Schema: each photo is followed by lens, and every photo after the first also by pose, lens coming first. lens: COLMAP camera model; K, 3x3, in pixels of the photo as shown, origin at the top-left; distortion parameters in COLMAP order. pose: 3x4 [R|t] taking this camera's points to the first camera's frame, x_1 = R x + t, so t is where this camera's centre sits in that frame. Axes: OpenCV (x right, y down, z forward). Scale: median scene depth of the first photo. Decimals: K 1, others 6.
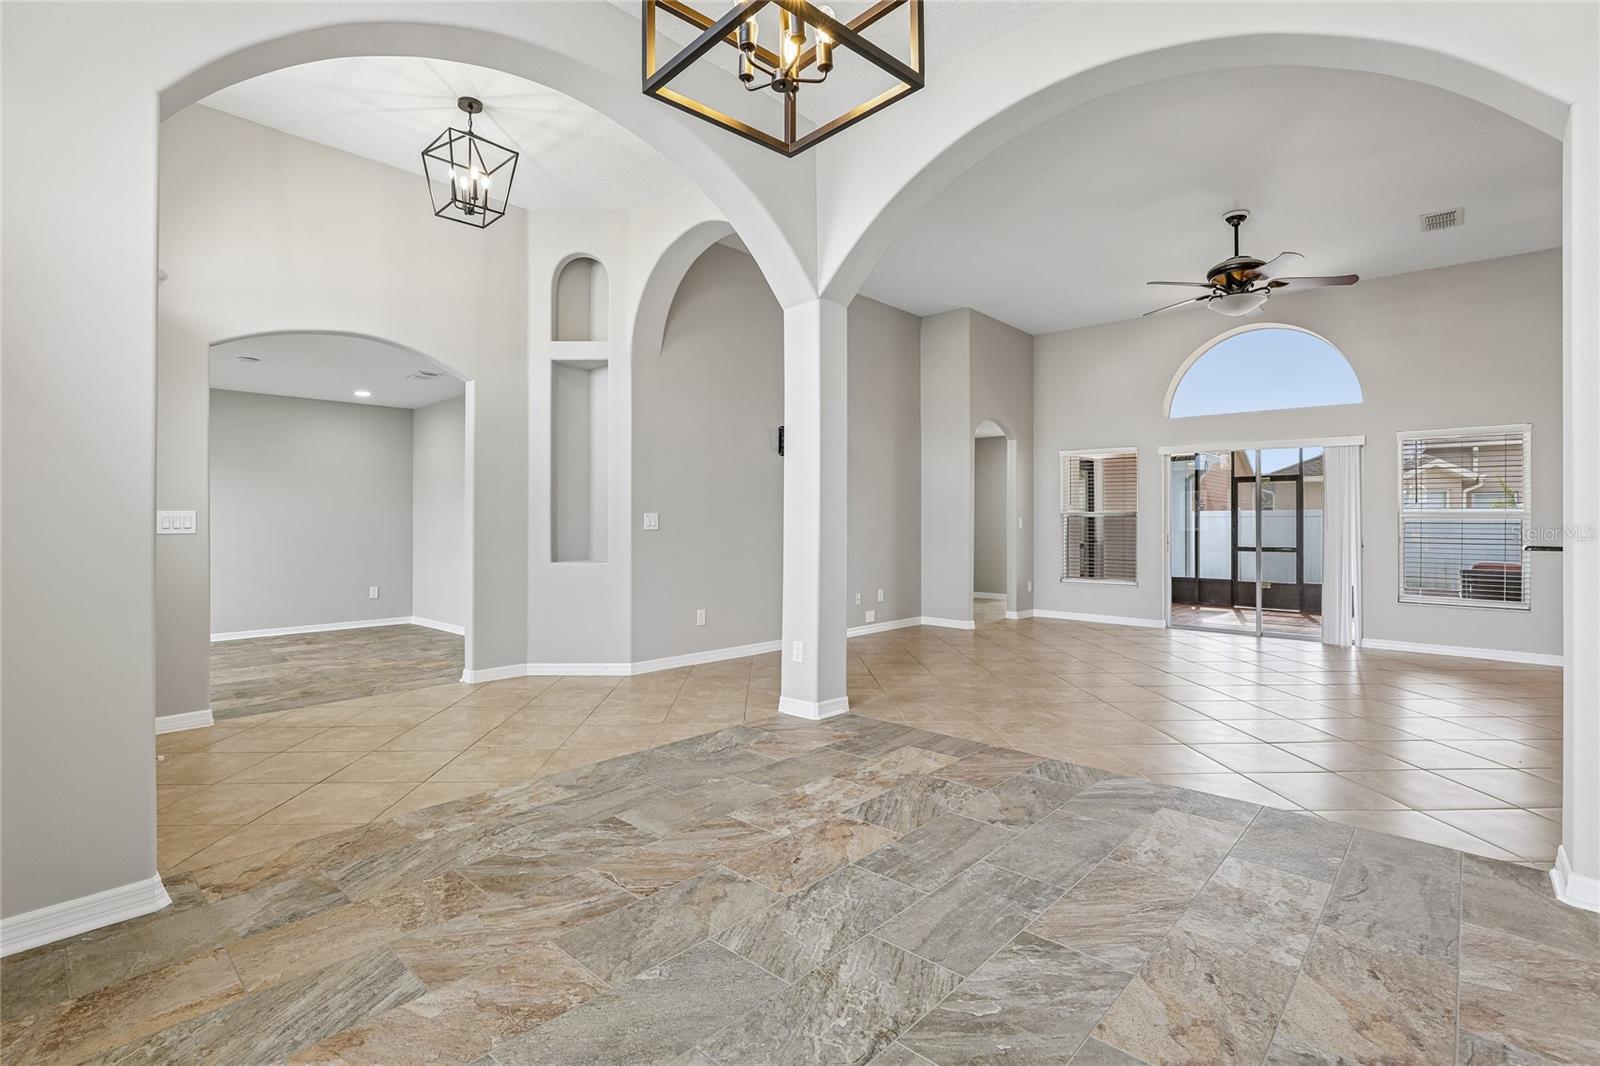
lens RADIAL K [[757.2, 0, 799.2], [0, 757.2, 518.6], [0, 0, 1]] dist [-0.031310, 0.008094]
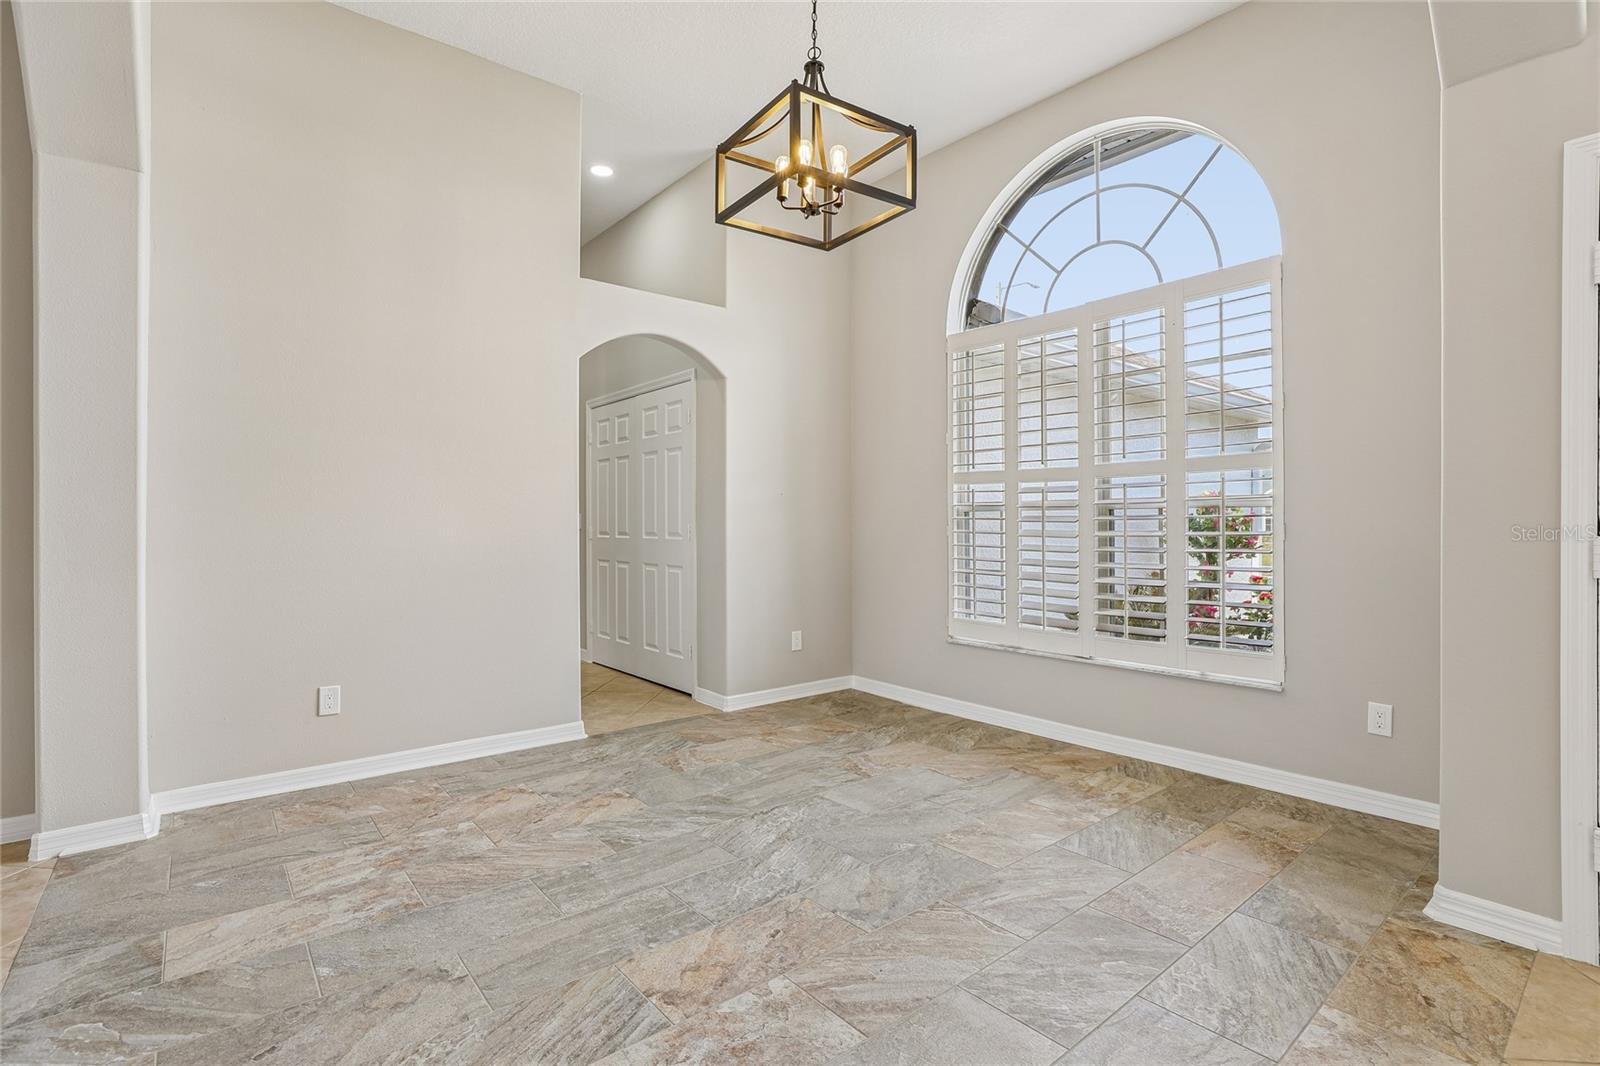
lens RADIAL K [[757.2, 0, 783.9], [0, 757.2, 518.5], [0, 0, 1]] dist [-0.031310, 0.008094]
pose [[-0.988293, -0.000850, 0.152564, -0.141567], [-0.003251, 0.999875, -0.015483, 0.010043], [-0.152531, -0.015798, -0.988172, 1.865018]]
